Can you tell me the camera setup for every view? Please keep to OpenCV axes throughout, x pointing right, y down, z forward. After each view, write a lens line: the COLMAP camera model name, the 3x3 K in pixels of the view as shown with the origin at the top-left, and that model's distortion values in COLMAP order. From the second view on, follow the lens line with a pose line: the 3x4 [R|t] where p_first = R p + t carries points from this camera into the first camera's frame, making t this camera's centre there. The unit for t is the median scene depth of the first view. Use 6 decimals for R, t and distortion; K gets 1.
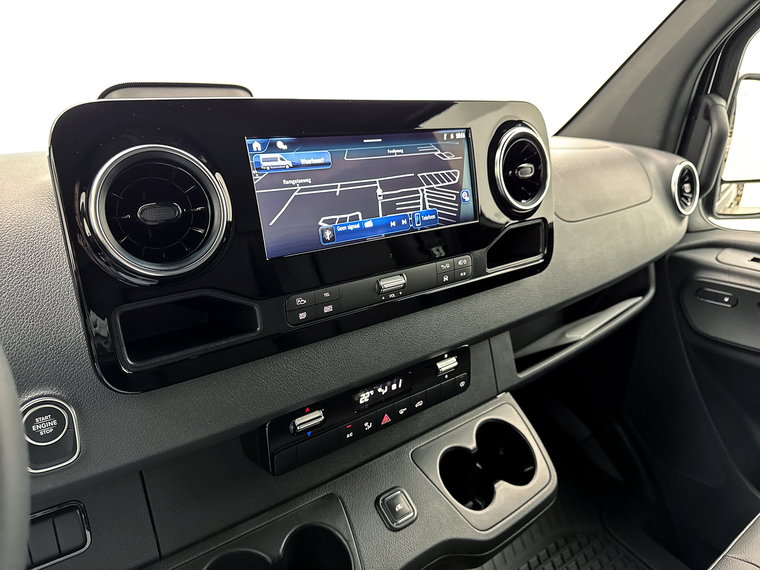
lens RADIAL K [[537.2, 0, 385.5], [0, 537.2, 295.3], [0, 0, 1]] dist [0.060547, -0.028024]
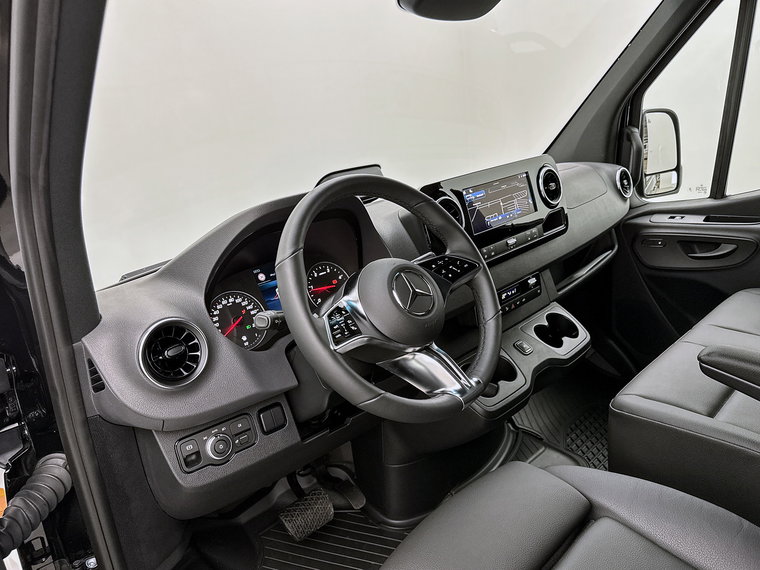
lens RADIAL K [[558.6, 0, 381.5], [0, 558.6, 285.9], [0, 0, 1]] dist [0.077633, 0.005235]
pose [[0.985506, -0.151767, 0.075788, -0.582397], [0.156911, 0.985320, -0.067260, 0.185660], [-0.064468, 0.078177, 0.994853, -1.051803]]
